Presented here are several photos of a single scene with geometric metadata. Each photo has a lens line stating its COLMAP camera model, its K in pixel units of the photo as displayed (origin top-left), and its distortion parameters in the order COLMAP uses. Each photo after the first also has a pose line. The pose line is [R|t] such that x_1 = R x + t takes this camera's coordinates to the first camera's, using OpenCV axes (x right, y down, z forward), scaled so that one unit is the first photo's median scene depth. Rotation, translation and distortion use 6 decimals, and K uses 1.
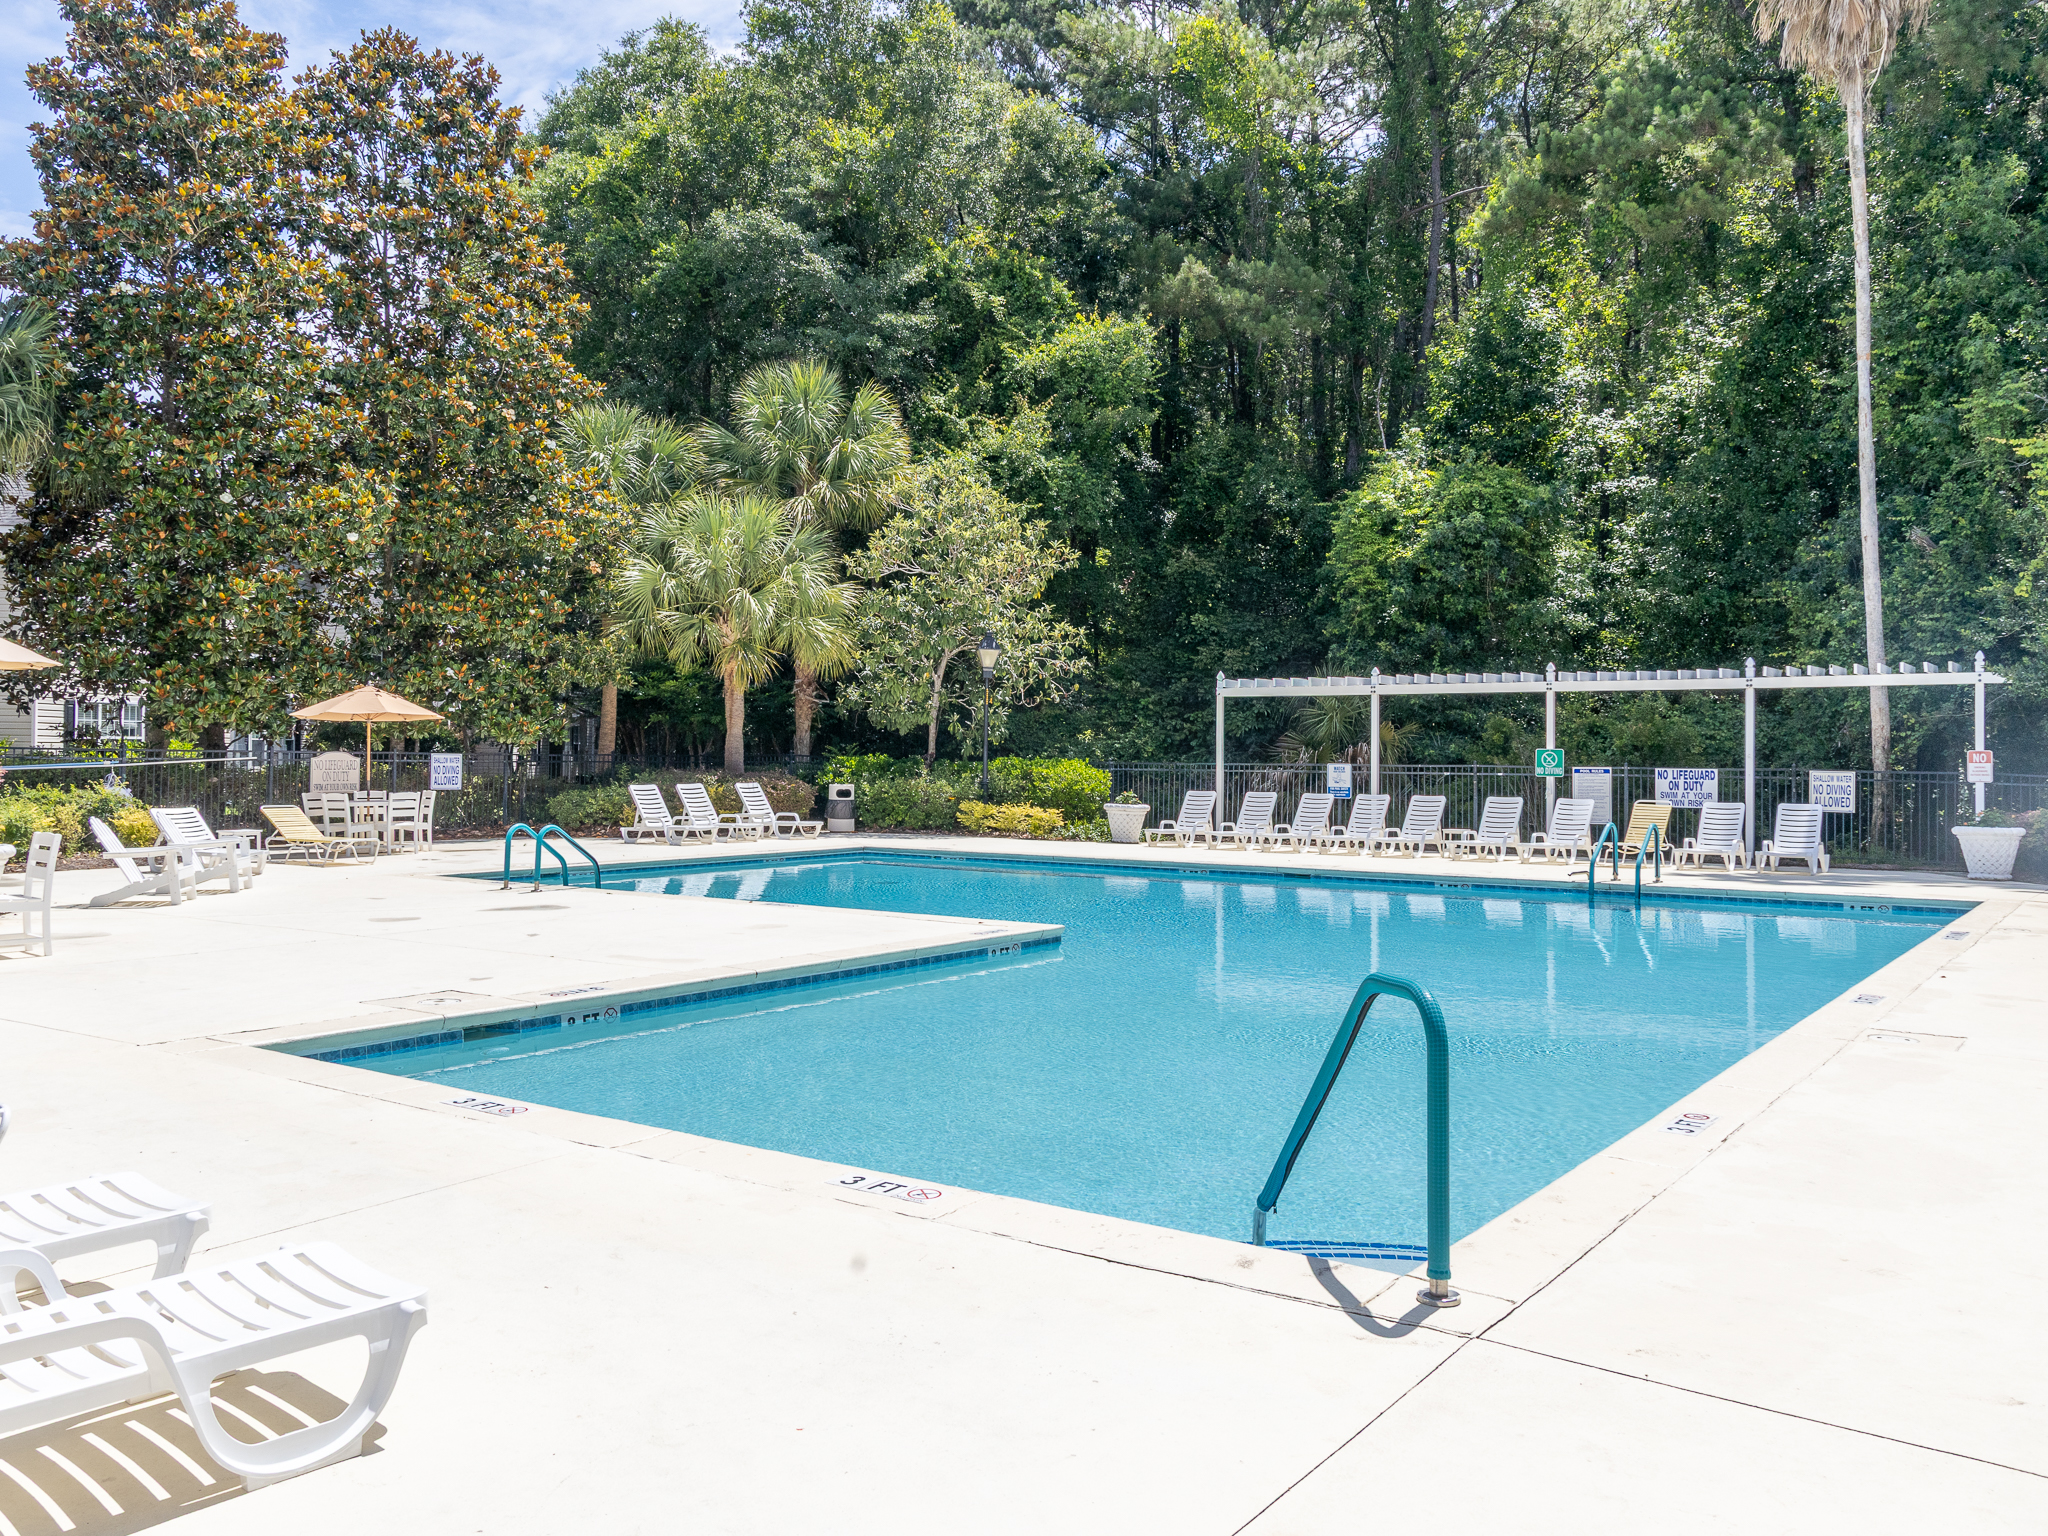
lens RADIAL K [[1594.7, 0, 1024.0], [0, 1594.7, 768.0], [0, 0, 1]] dist [-0.002426, -0.000977]
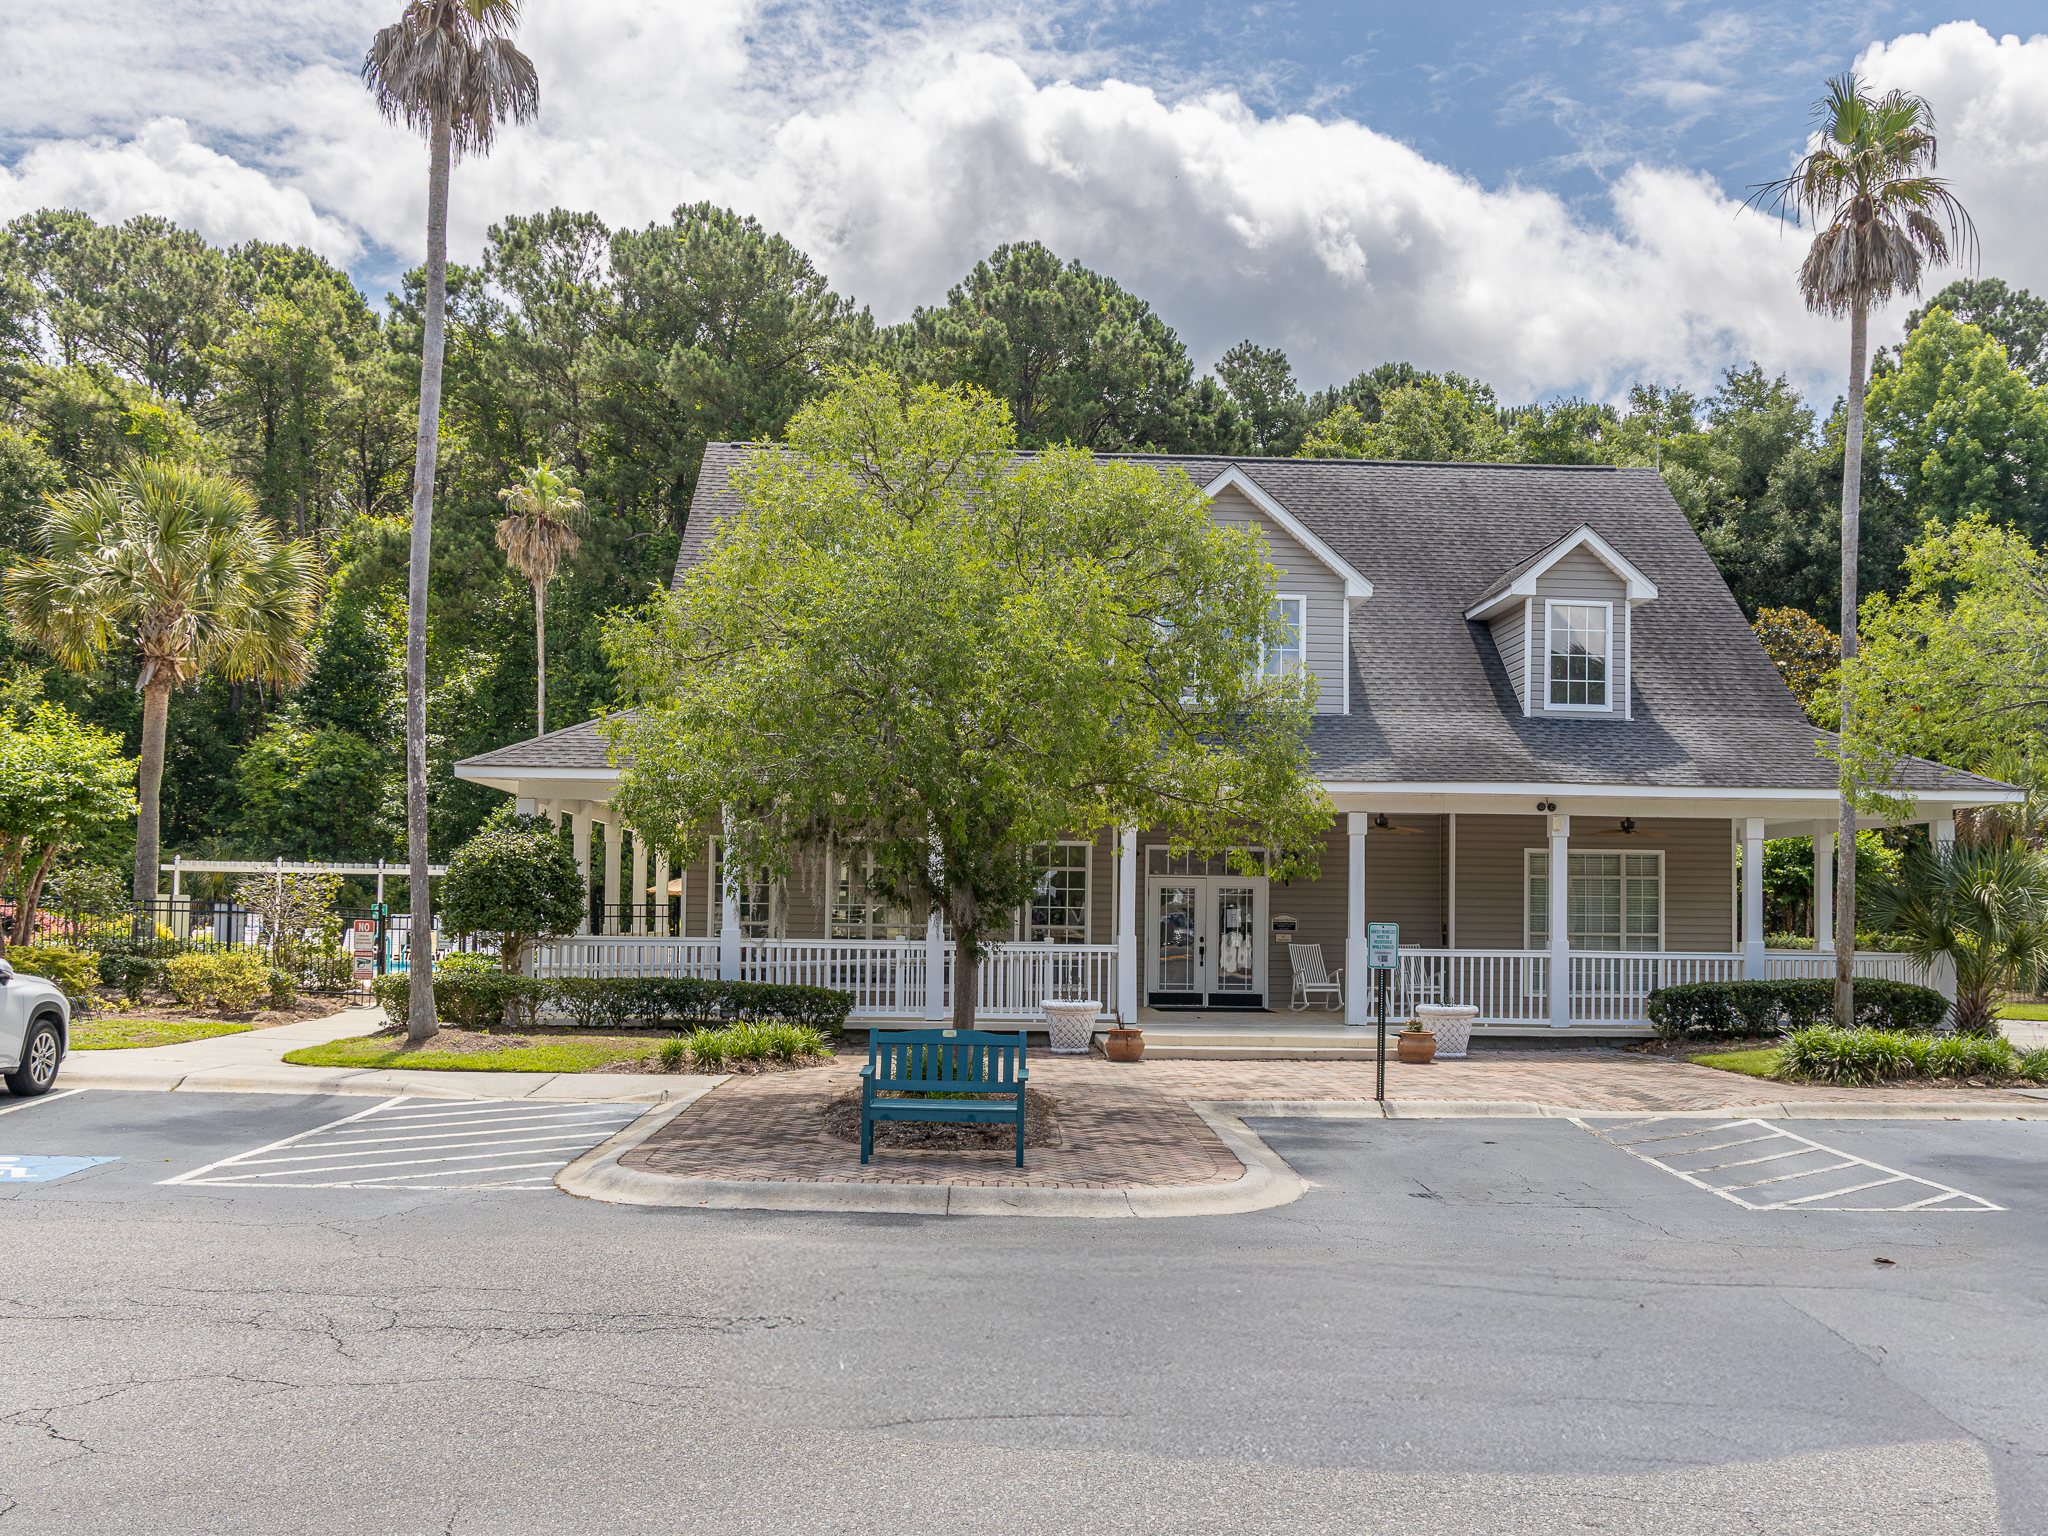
lens RADIAL K [[1546.1, 0, 1024.0], [0, 1546.1, 768.0], [0, 0, 1]] dist [-0.000240, 0.000130]
pose [[0.748720, 0.066132, 0.659579, -0.259095], [-0.000571, 0.995075, -0.099122, 0.009333], [-0.662886, 0.073838, 0.745071, -0.729193]]
